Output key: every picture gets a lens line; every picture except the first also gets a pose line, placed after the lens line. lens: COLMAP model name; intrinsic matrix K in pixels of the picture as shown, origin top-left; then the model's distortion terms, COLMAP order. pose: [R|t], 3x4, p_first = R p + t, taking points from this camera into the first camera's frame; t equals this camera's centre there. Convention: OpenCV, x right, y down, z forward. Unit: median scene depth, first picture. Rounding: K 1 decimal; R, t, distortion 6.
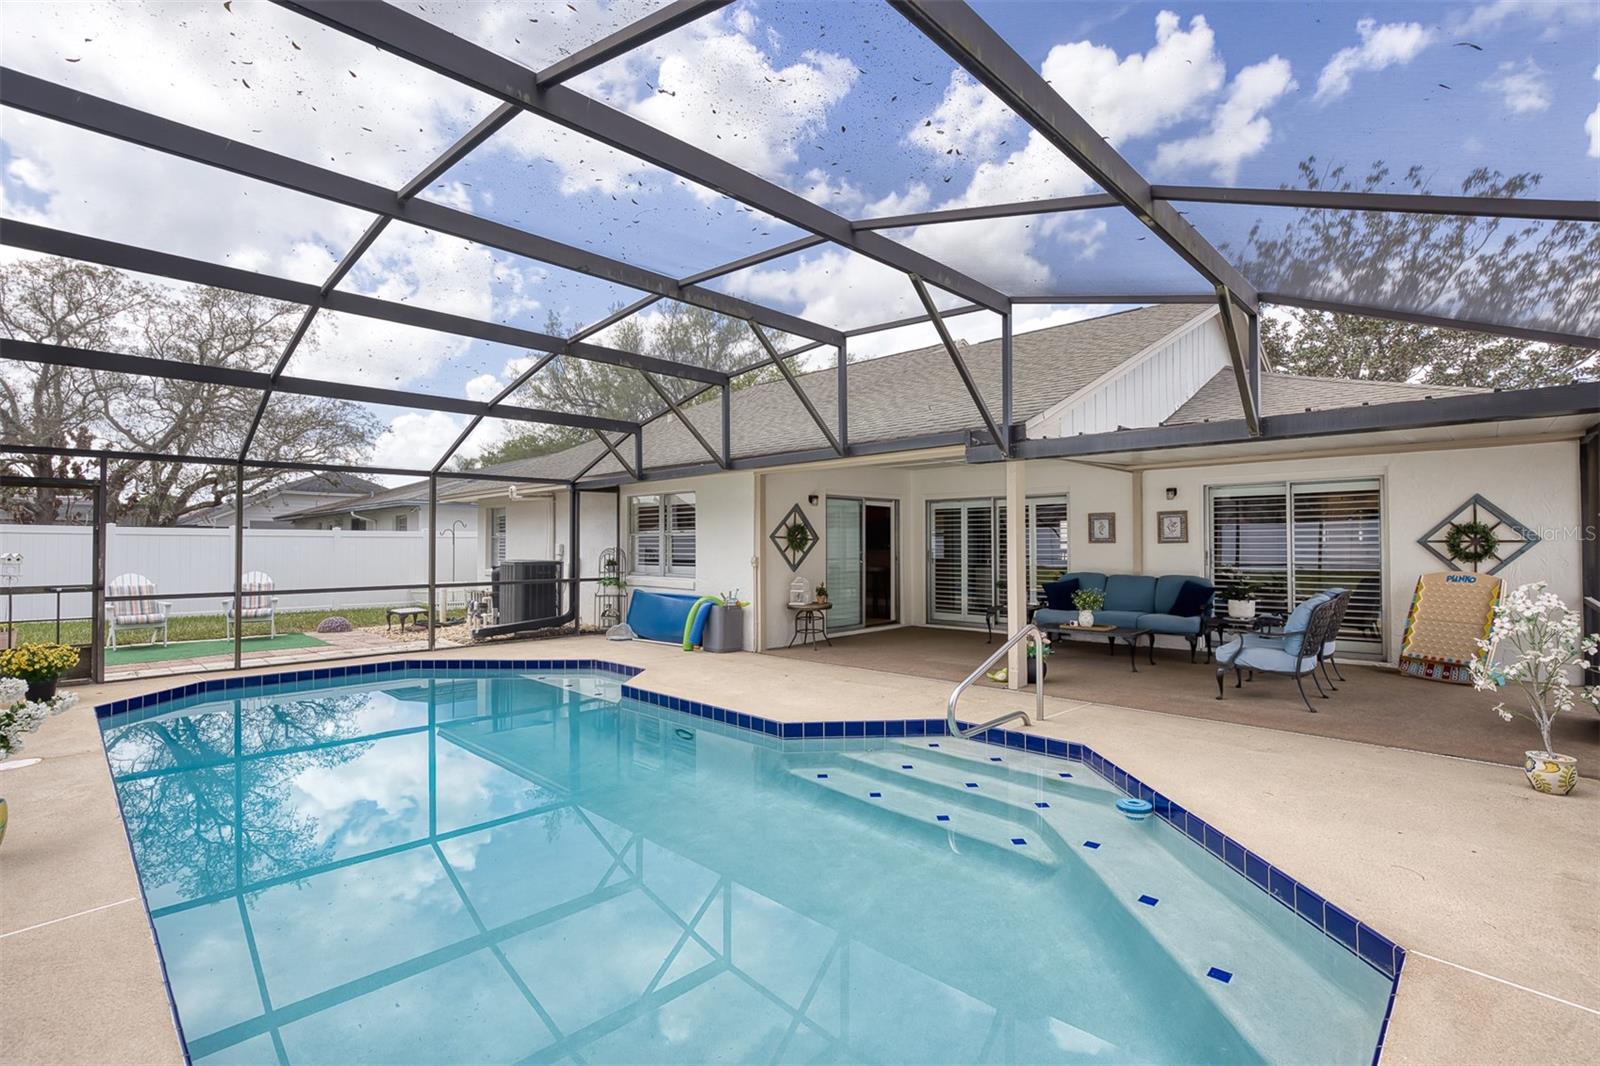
lens RADIAL K [[738.1, 0, 801.8], [0, 738.1, 521.8], [0, 0, 1]] dist [0.038681, 0.000821]
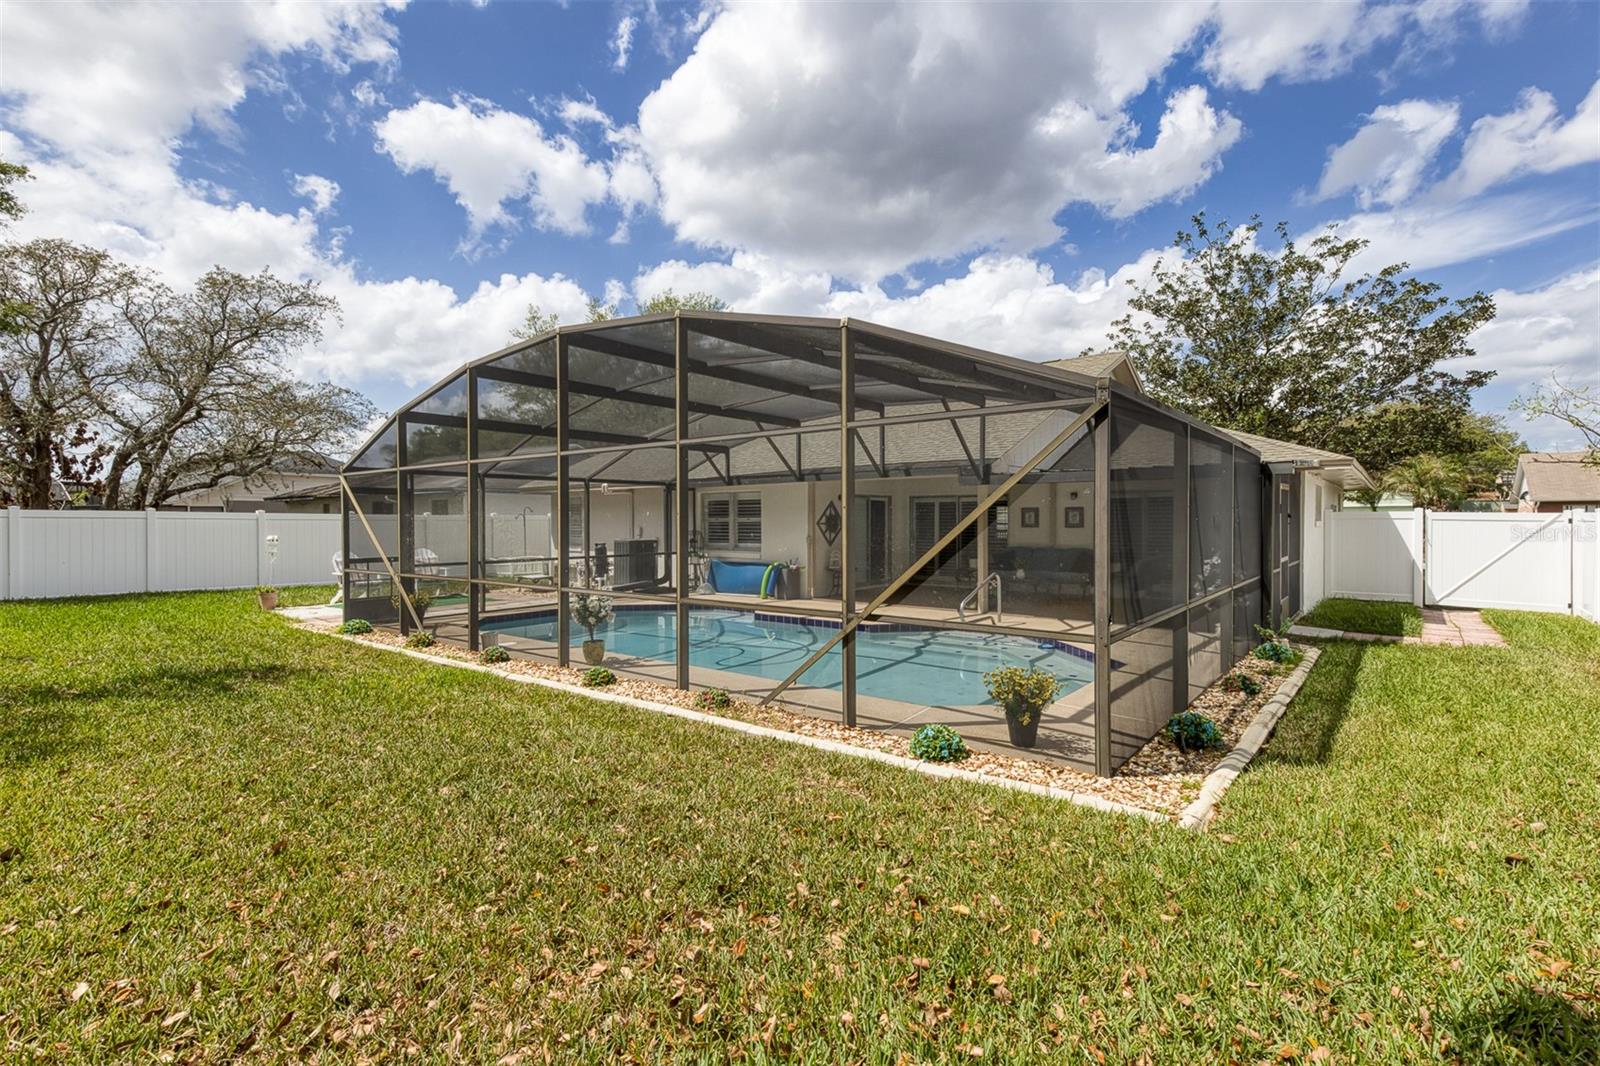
lens RADIAL K [[738.1, 0, 801.8], [0, 738.1, 521.8], [0, 0, 1]] dist [0.038681, 0.000821]
pose [[0.995691, 0.001762, 0.092719, -0.202149], [-0.004637, 0.999515, 0.030807, -0.027350], [-0.092619, -0.031104, 0.995216, -0.465720]]
